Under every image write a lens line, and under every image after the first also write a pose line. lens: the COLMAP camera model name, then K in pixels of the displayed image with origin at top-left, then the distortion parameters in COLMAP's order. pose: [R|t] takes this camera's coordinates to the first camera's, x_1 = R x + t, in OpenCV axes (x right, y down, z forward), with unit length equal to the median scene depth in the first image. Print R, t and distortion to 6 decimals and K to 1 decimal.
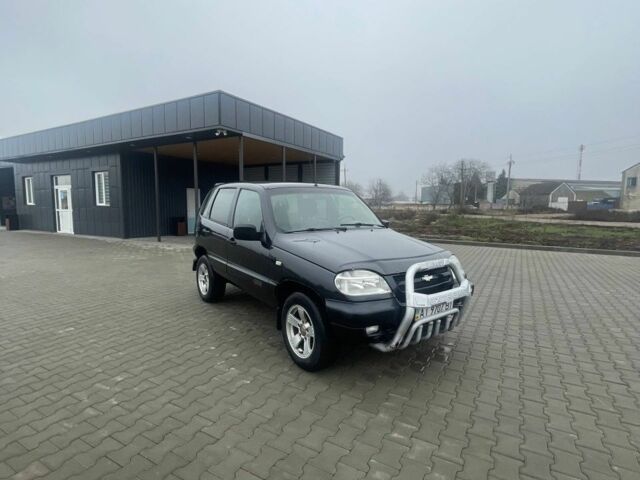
lens RADIAL K [[342.9, 0, 323.8], [0, 342.9, 240.7], [0, 0, 1]] dist [-0.002414, -0.001314]
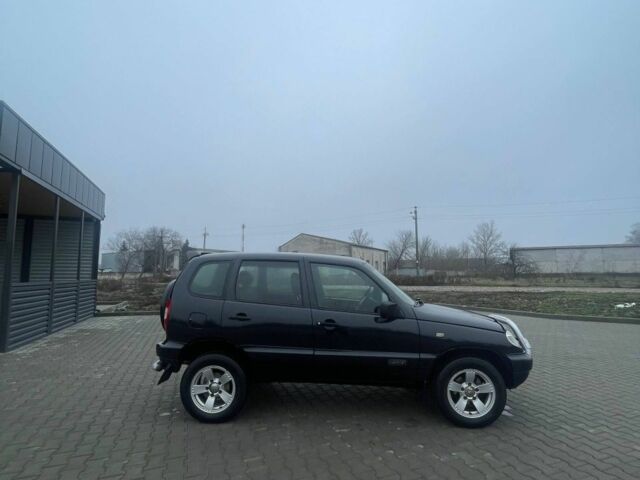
lens RADIAL K [[342.9, 0, 323.8], [0, 342.9, 240.7], [0, 0, 1]] dist [-0.002414, -0.001314]
pose [[0.642156, 0.065283, 0.763789, -0.338084], [0.084911, 0.984178, -0.155509, -0.025328], [-0.761857, 0.164715, 0.626452, 0.153180]]
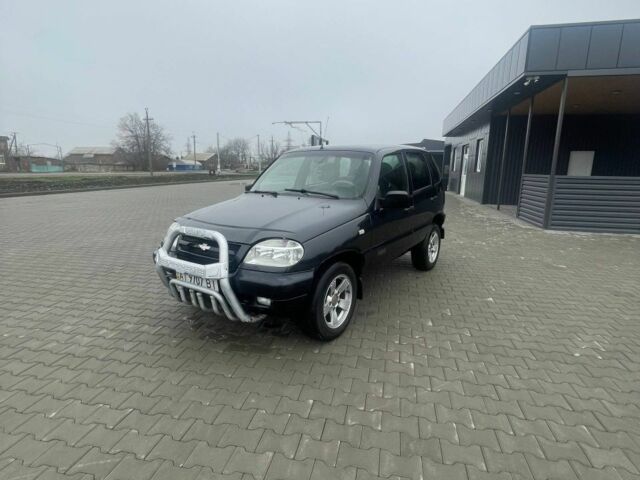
lens RADIAL K [[342.9, 0, 323.8], [0, 342.9, 240.7], [0, 0, 1]] dist [-0.002414, -0.001314]
pose [[0.314355, 0.190222, -0.930052, 0.333759], [-0.103306, 0.980755, 0.165675, -0.025450], [0.943668, 0.044000, 0.327956, 0.262684]]
